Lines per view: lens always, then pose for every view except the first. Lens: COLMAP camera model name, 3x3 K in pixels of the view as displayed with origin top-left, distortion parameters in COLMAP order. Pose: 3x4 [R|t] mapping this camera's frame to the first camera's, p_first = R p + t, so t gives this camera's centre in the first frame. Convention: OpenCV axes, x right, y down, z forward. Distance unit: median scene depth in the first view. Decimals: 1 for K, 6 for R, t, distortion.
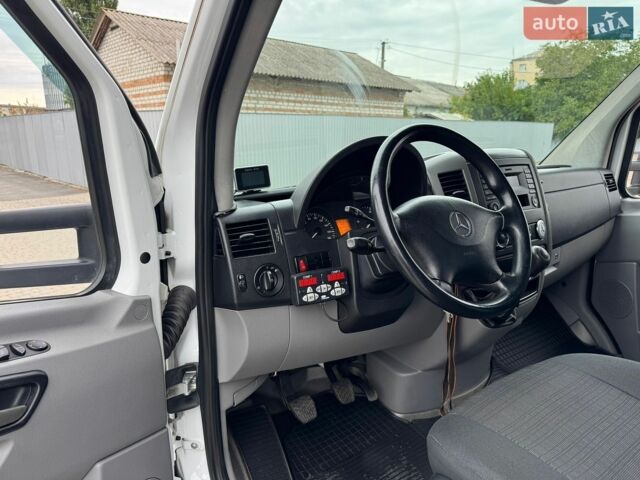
lens RADIAL K [[454.8, 0, 323.8], [0, 454.8, 235.8], [0, 0, 1]] dist [0.048828, -0.053919]
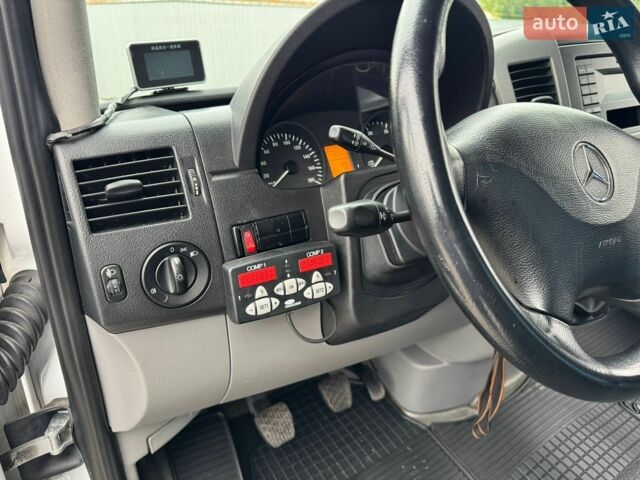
lens RADIAL K [[454.8, 0, 325.9], [0, 454.8, 238.9], [0, 0, 1]] dist [0.048828, -0.053919]
pose [[0.999588, 0.022085, -0.018346, 0.047789], [-0.018018, 0.980023, 0.198064, -0.040309], [0.022354, -0.197652, 0.980017, 0.493414]]
